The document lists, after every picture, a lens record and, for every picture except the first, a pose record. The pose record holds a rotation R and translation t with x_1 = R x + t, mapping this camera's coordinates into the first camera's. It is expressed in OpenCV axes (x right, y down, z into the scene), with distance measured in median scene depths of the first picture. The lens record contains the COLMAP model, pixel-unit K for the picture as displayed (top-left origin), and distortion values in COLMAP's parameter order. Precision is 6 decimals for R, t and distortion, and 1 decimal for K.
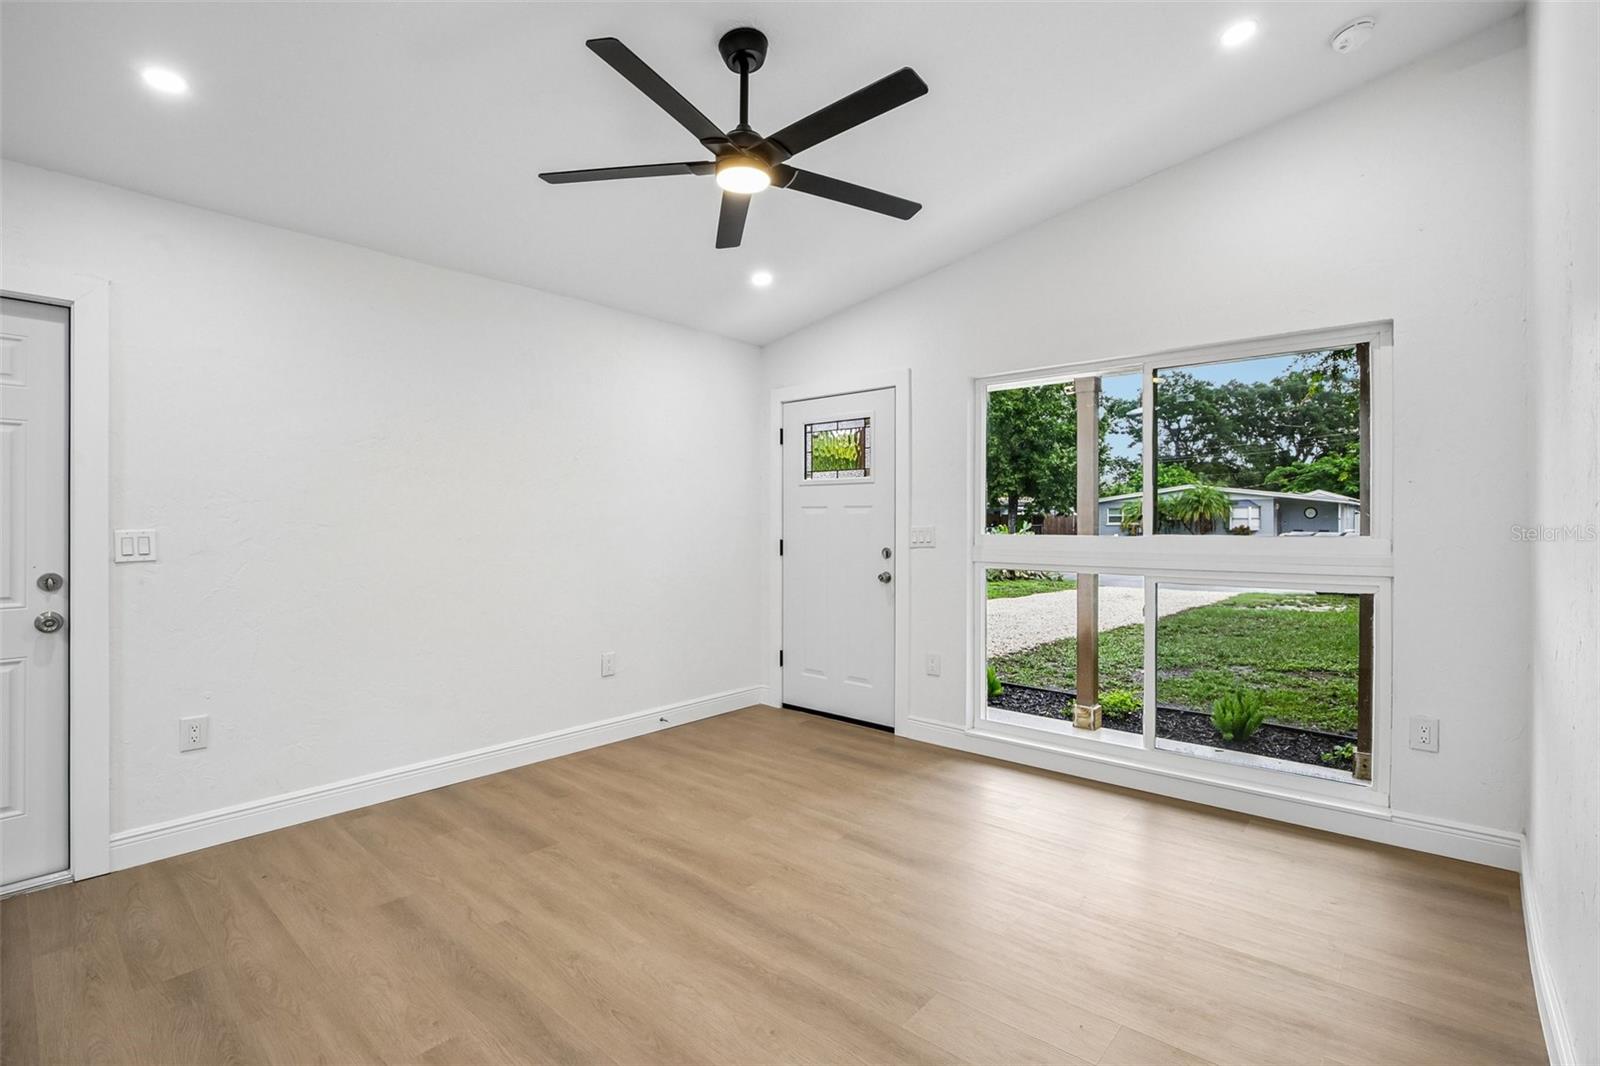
lens RADIAL K [[738.7, 0, 804.5], [0, 738.7, 518.9], [0, 0, 1]] dist [-0.030942, 0.004625]
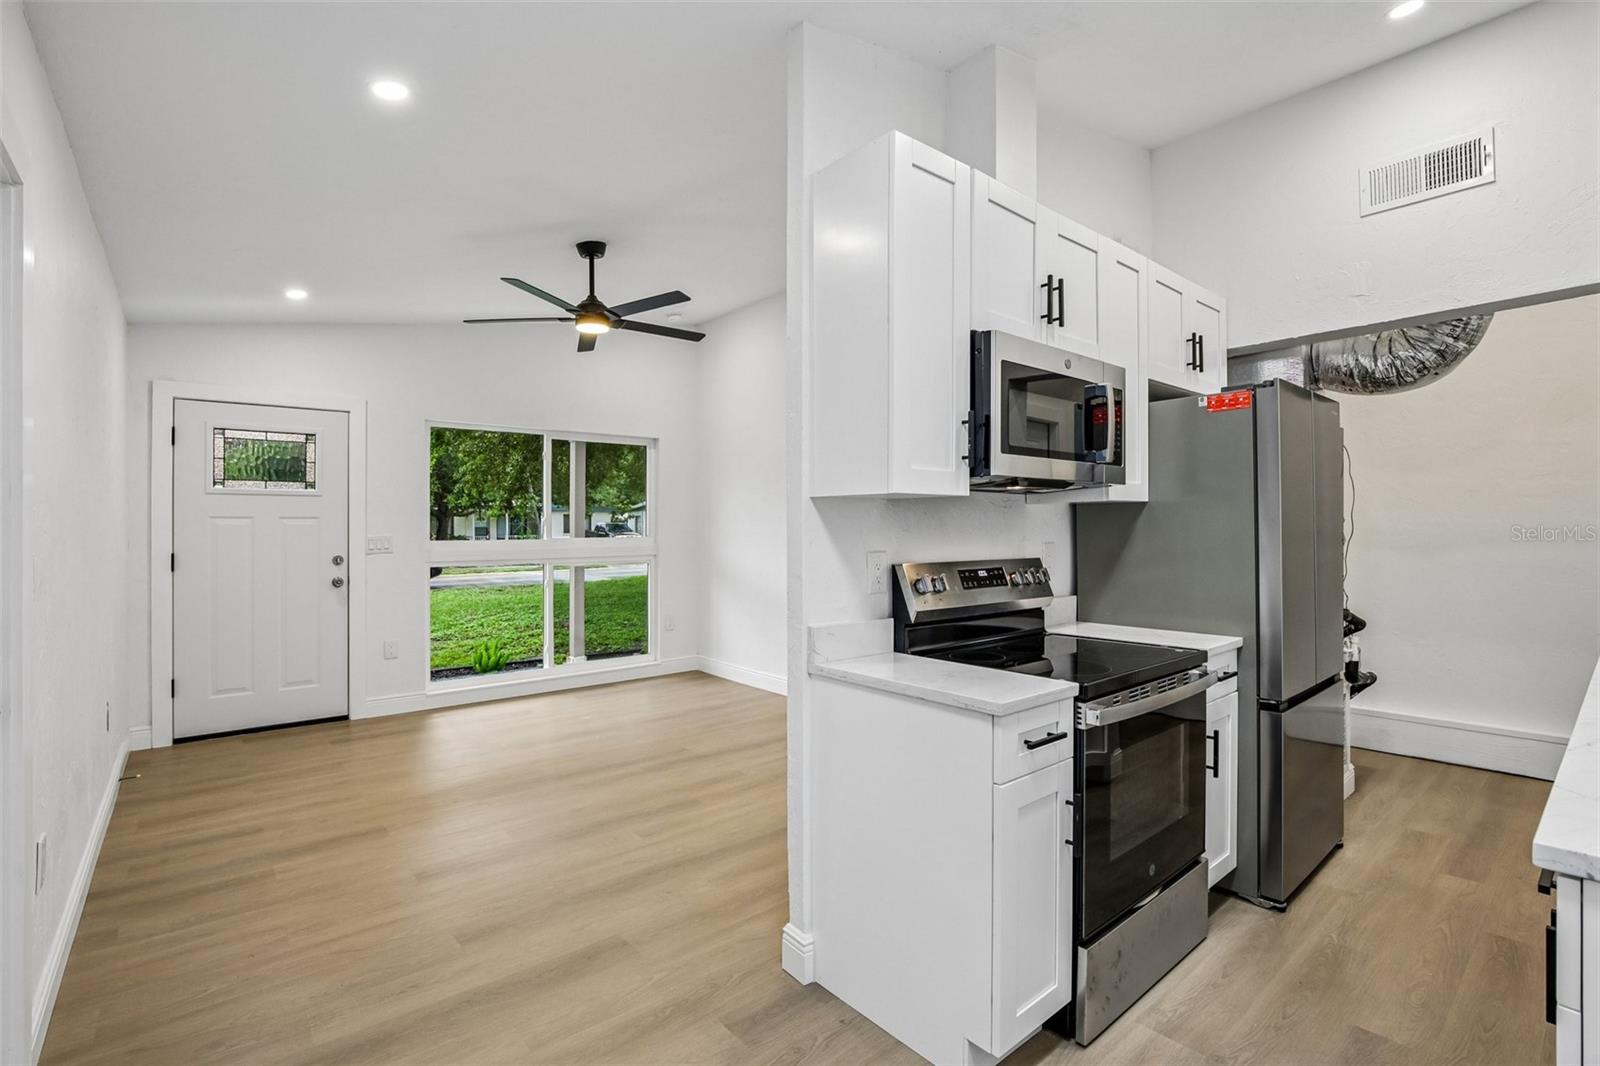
lens RADIAL K [[738.7, 0, 817.2], [0, 738.7, 528.2], [0, 0, 1]] dist [-0.030942, 0.004625]
pose [[0.138990, -0.002992, 0.990289, -0.860096], [-0.000405, 0.999995, 0.003078, -0.005629], [-0.990294, -0.000829, 0.138988, 0.130093]]
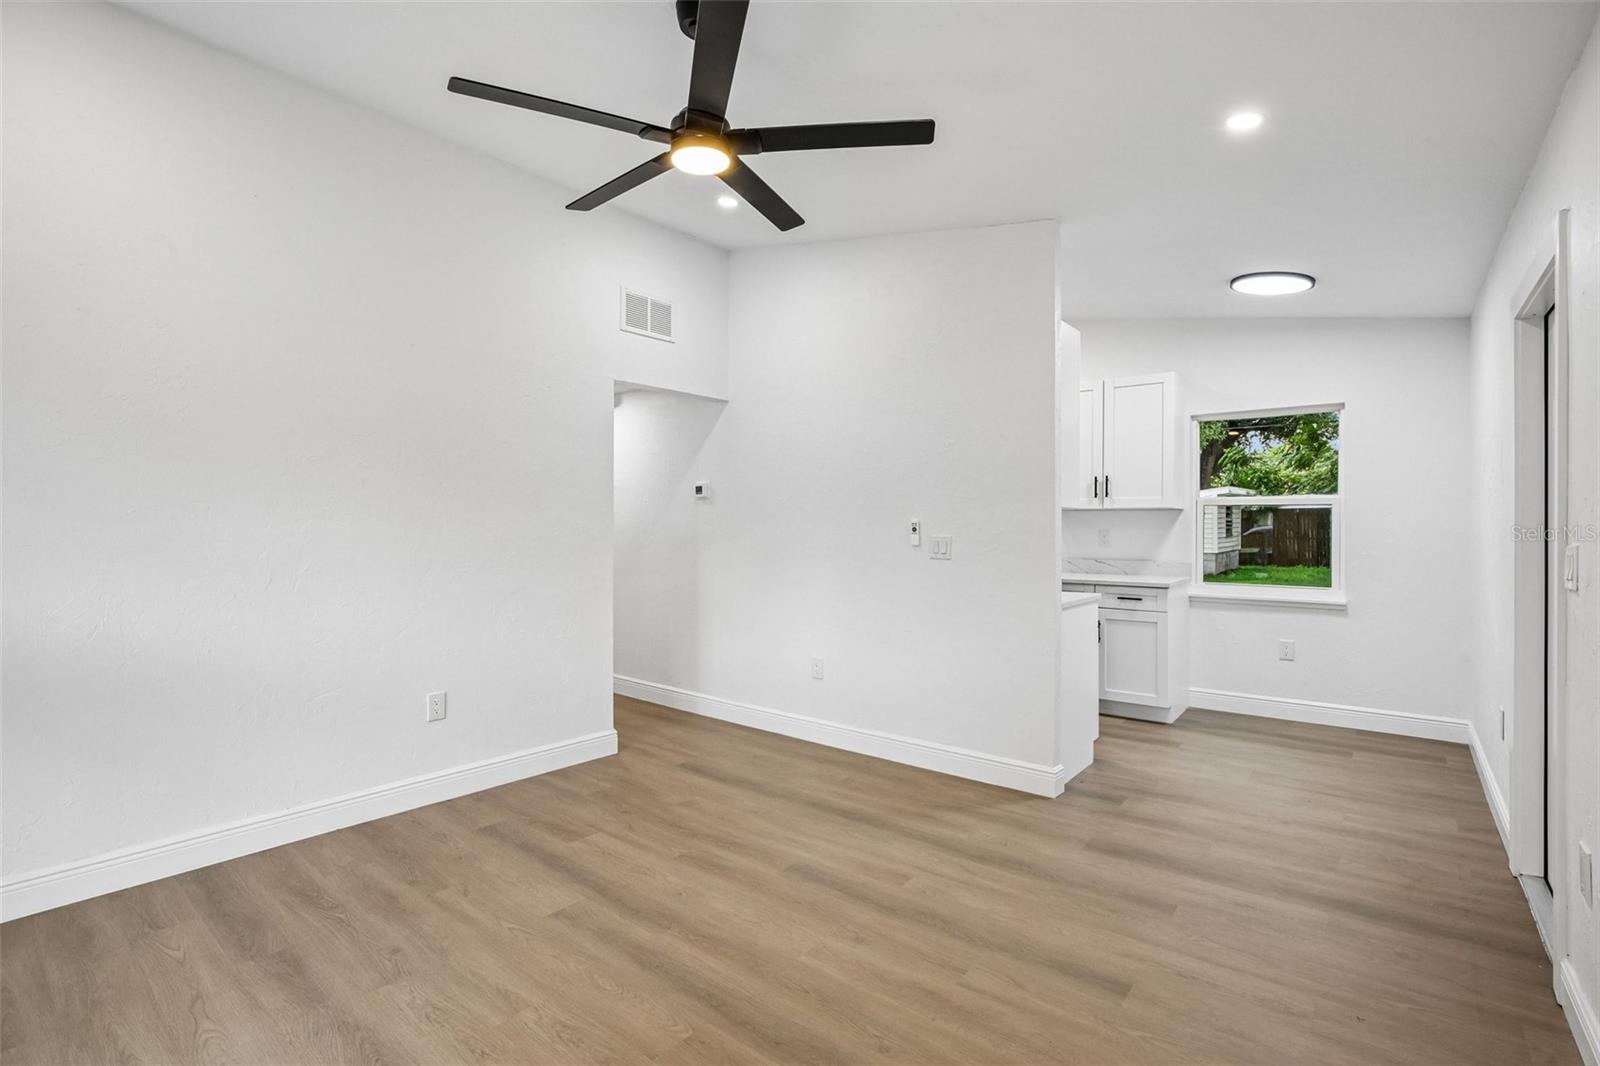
lens RADIAL K [[738.7, 0, 801.5], [0, 738.7, 526.1], [0, 0, 1]] dist [-0.030942, 0.004625]
pose [[-0.999280, -0.002281, -0.037869, -0.090591], [-0.002189, 0.999995, -0.002484, -0.000204], [0.037874, -0.002399, -0.999280, 0.983915]]
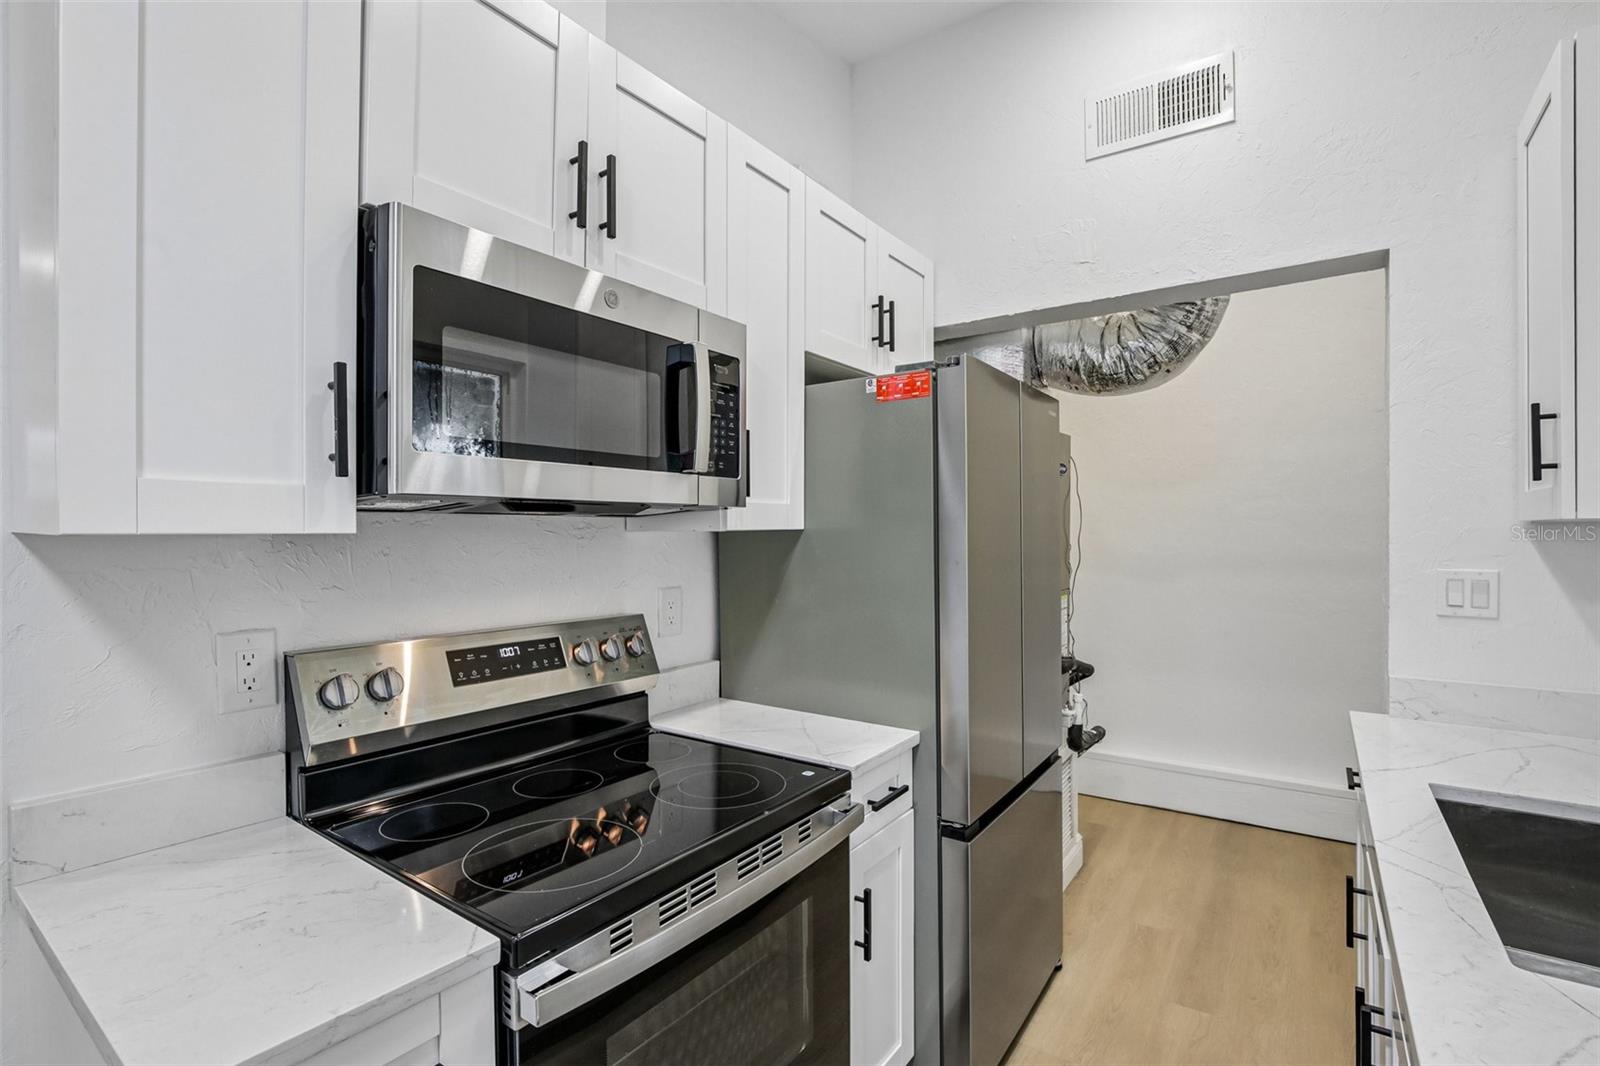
lens RADIAL K [[738.7, 0, 815.9], [0, 738.7, 534.1], [0, 0, 1]] dist [-0.030942, 0.004625]
pose [[-0.116497, -0.007783, 0.993160, -0.637960], [-0.005803, 0.999958, 0.007156, -0.026490], [-0.993174, -0.004930, -0.116538, -0.015282]]
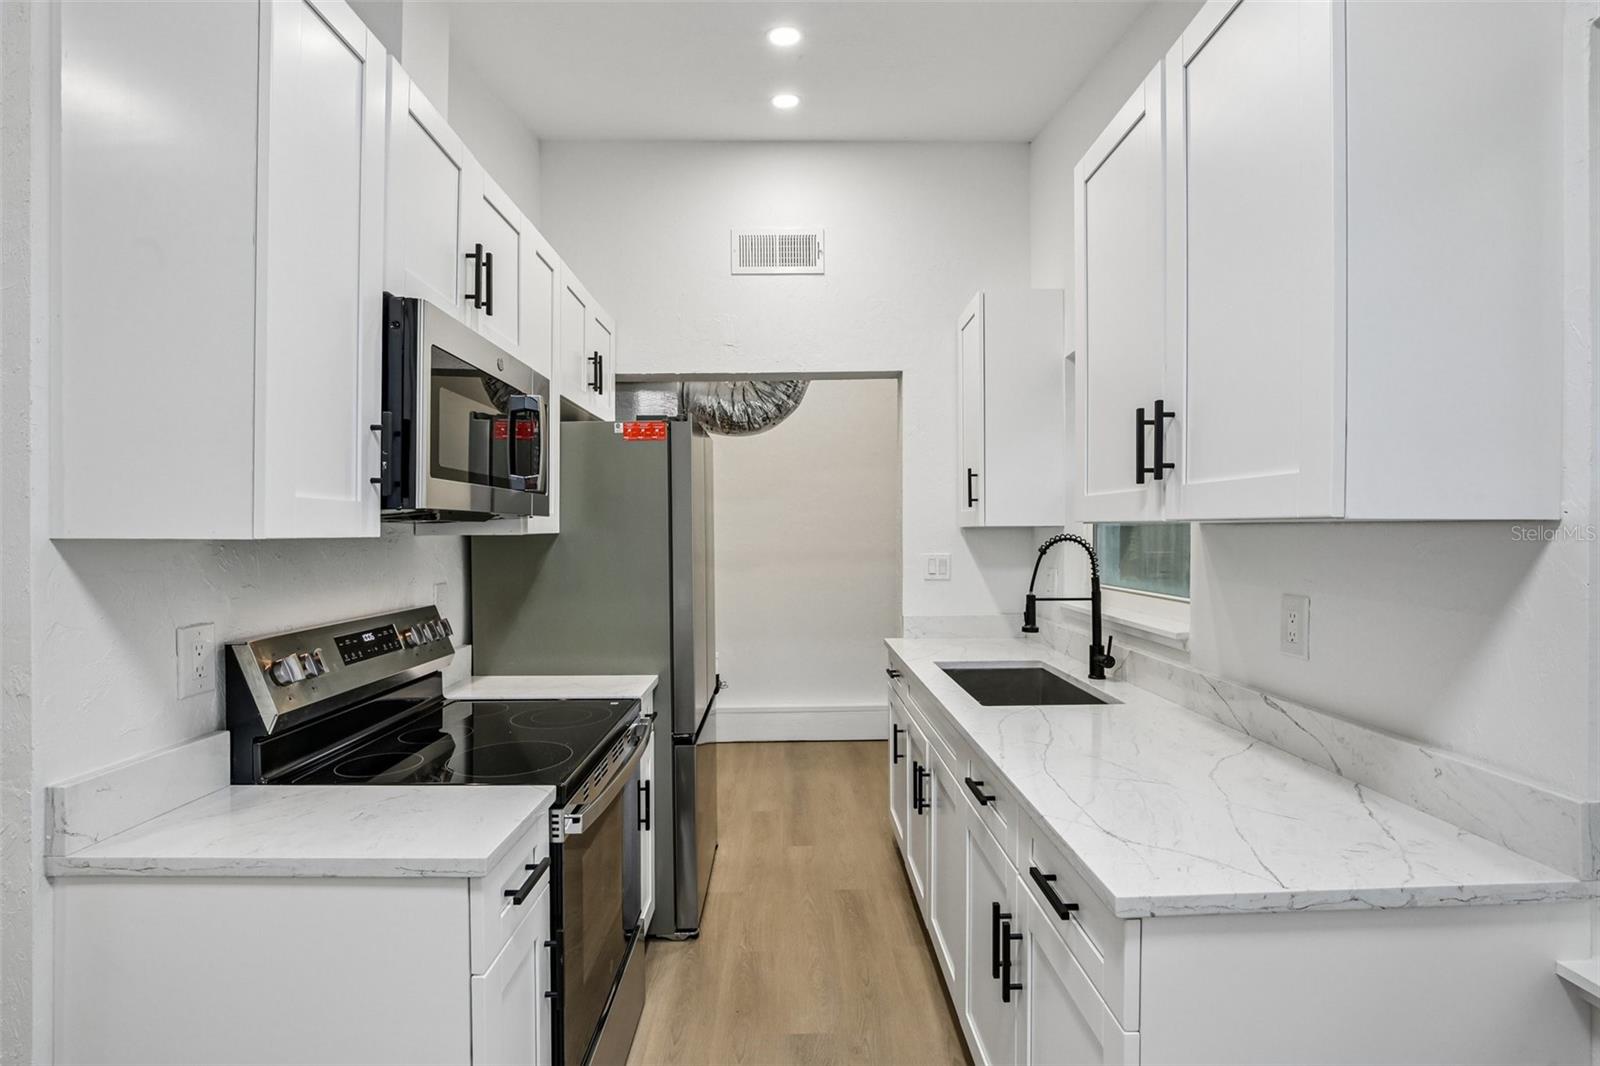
lens RADIAL K [[738.7, 0, 806.2], [0, 738.7, 539.8], [0, 0, 1]] dist [-0.030942, 0.004625]
pose [[-0.675590, -0.006488, 0.737249, -0.740219], [-0.000945, 0.999968, 0.007933, -0.025785], [-0.737277, 0.004663, -0.675574, 0.175205]]
